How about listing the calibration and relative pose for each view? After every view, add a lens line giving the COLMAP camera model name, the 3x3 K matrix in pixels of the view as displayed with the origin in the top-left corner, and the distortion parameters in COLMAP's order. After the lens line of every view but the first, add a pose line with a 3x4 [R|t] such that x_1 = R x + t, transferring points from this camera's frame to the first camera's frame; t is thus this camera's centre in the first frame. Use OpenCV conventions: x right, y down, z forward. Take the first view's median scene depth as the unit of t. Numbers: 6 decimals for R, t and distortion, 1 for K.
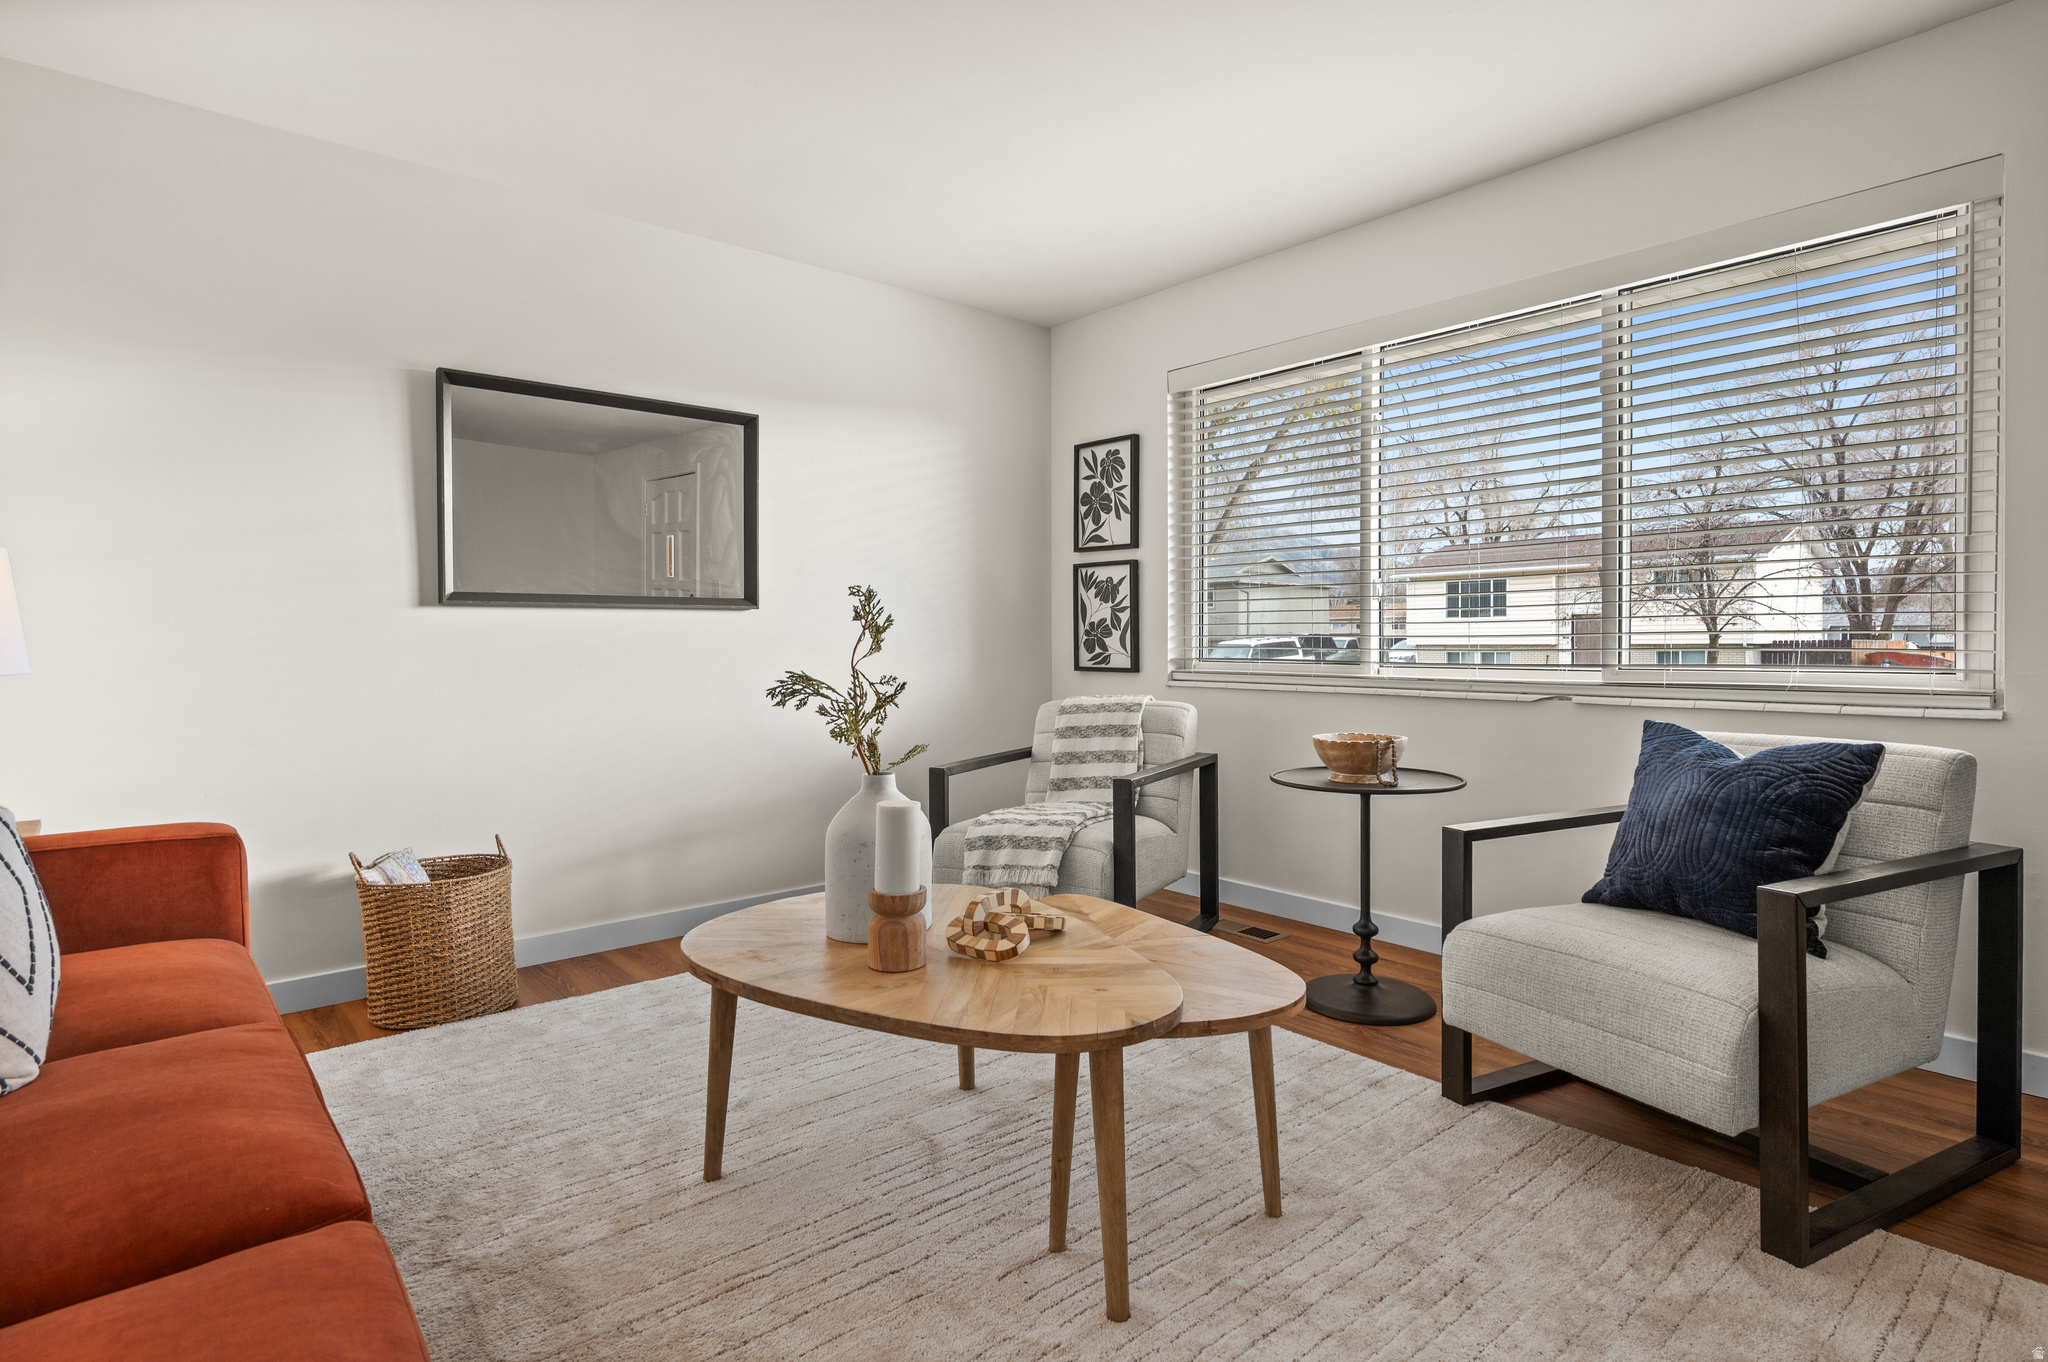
lens RADIAL K [[1043.2, 0, 1034.4], [0, 1043.2, 653.2], [0, 0, 1]] dist [0.001162, -0.000988]
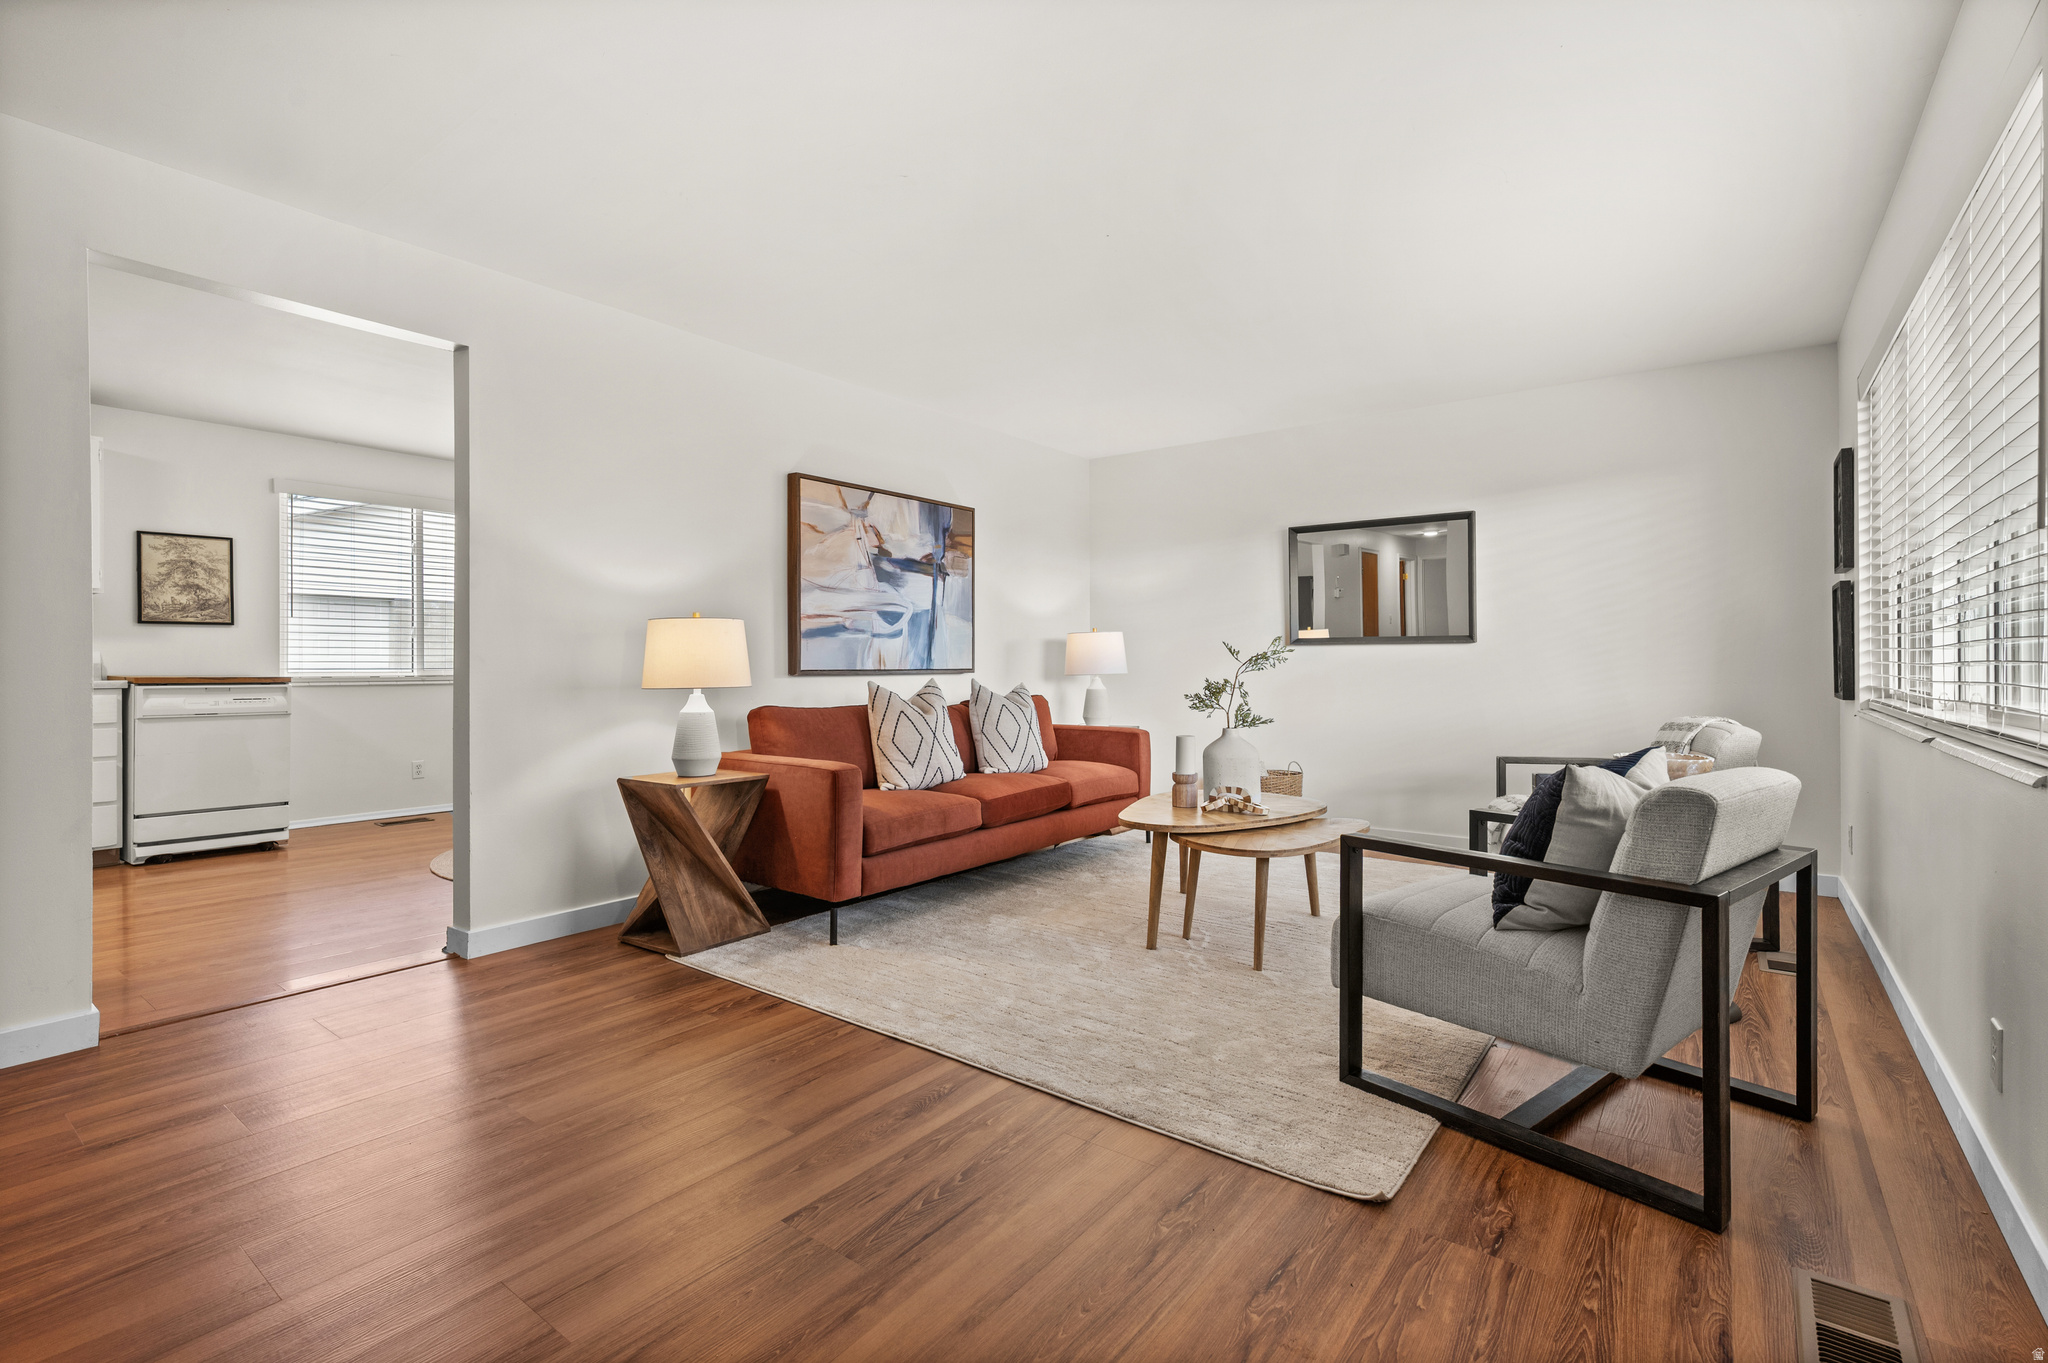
lens RADIAL K [[914.1, 0, 1028.6], [0, 914.1, 664.8], [0, 0, 1]] dist [-0.001889, -0.000222]
pose [[0.205833, 0.006744, -0.978564, 0.863594], [-0.013655, 0.999899, 0.004019, -0.007528], [0.978492, 0.012535, 0.205905, 0.121537]]
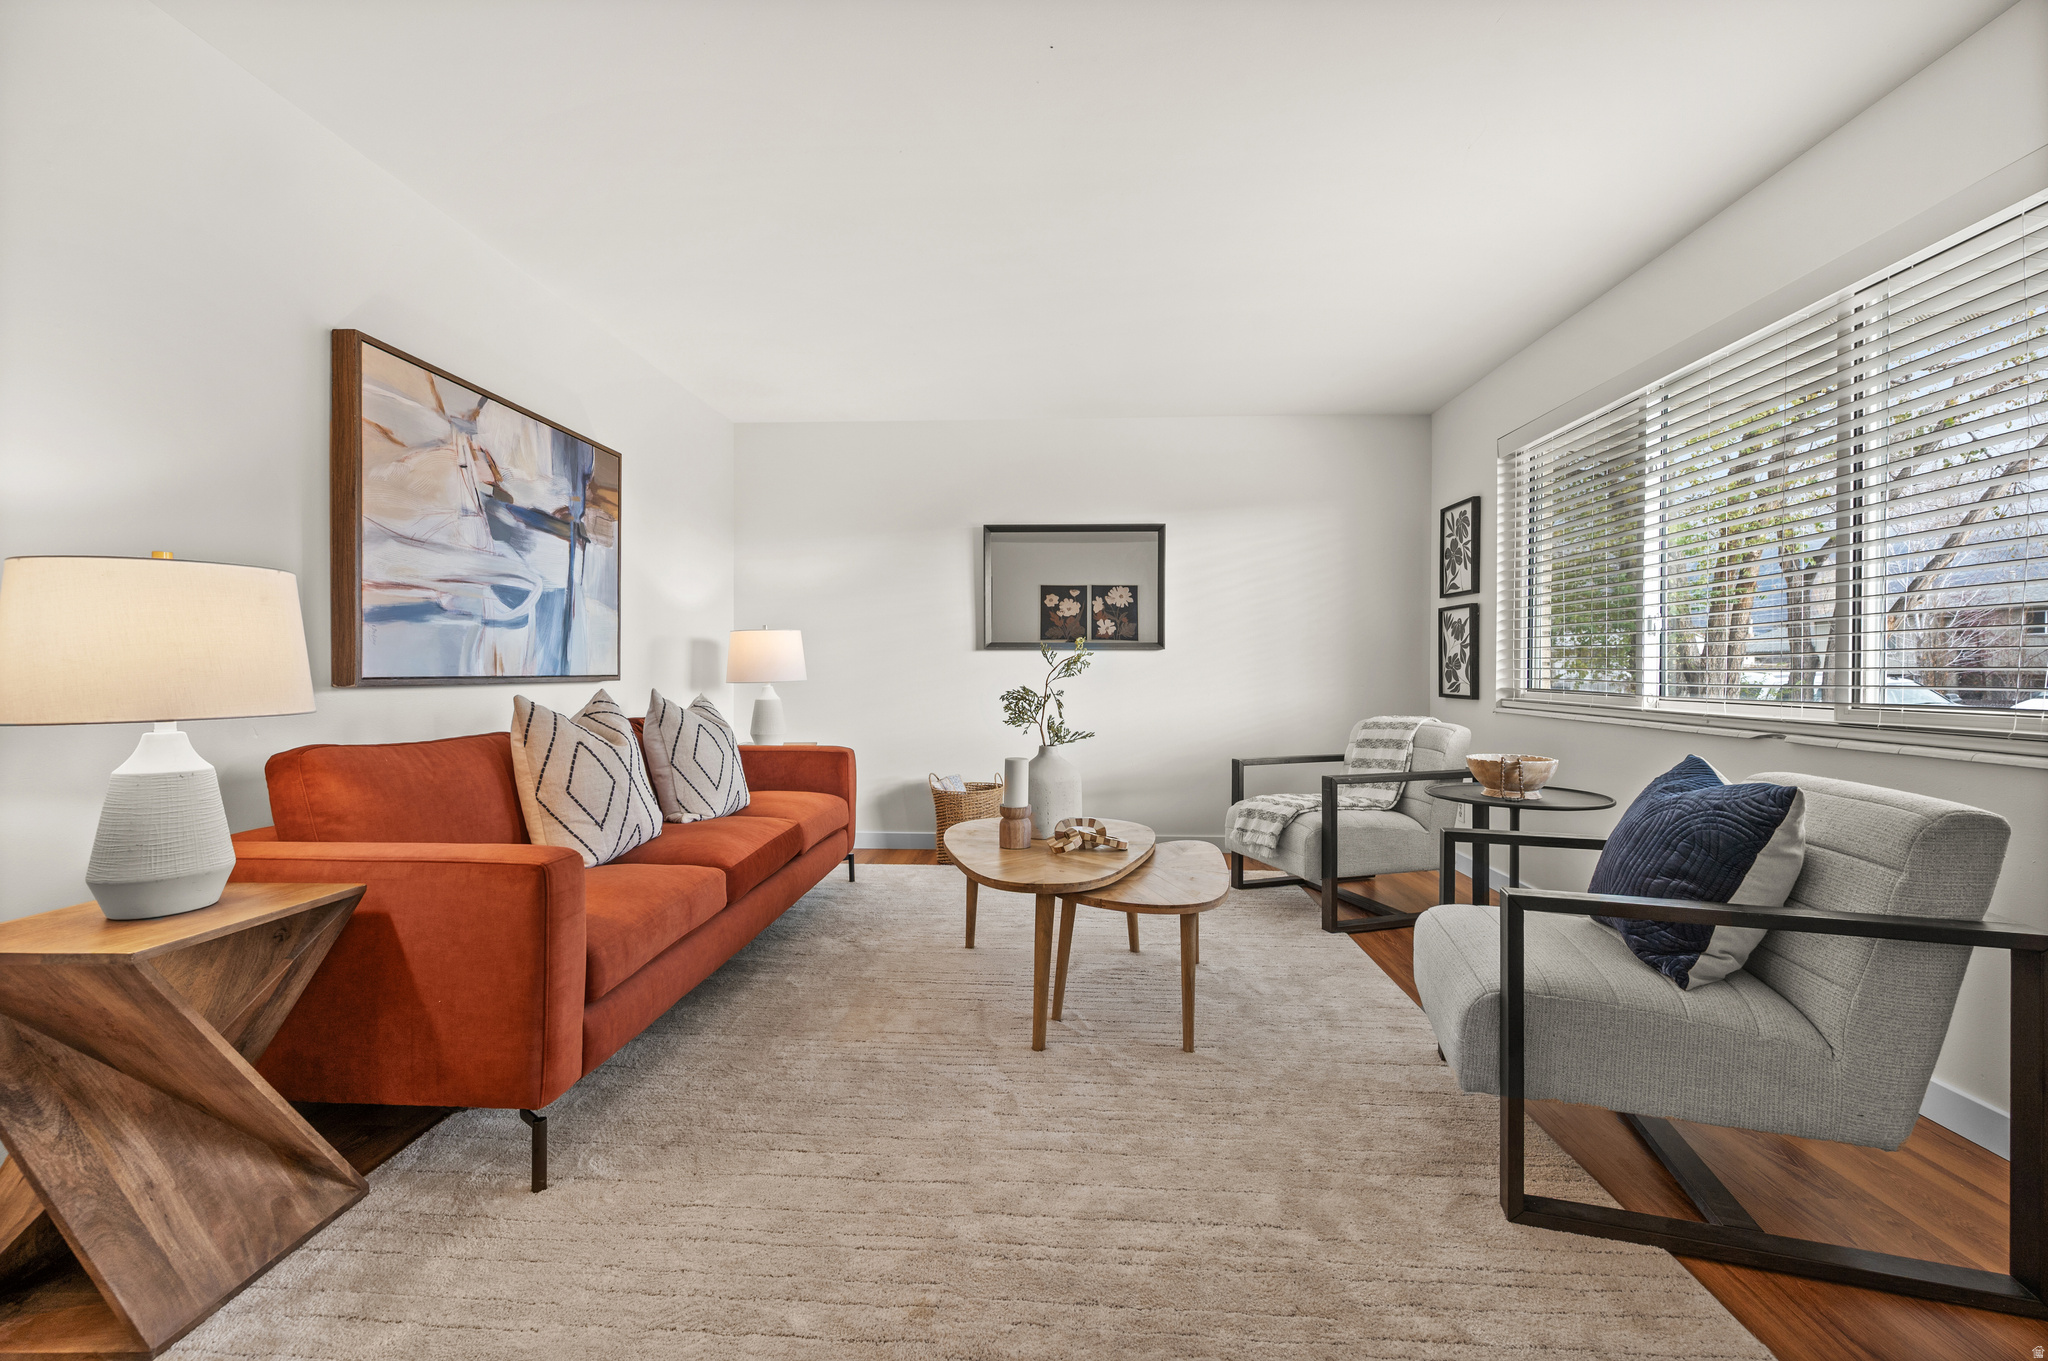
lens RADIAL K [[820.3, 0, 1026.3], [0, 820.3, 673.4], [0, 0, 1]] dist [-0.001383, 0.000931]
pose [[0.716528, 0.010524, -0.697479, 0.434331], [-0.015703, 0.999876, -0.001045, -0.002234], [0.697381, 0.011701, 0.716605, -0.011354]]
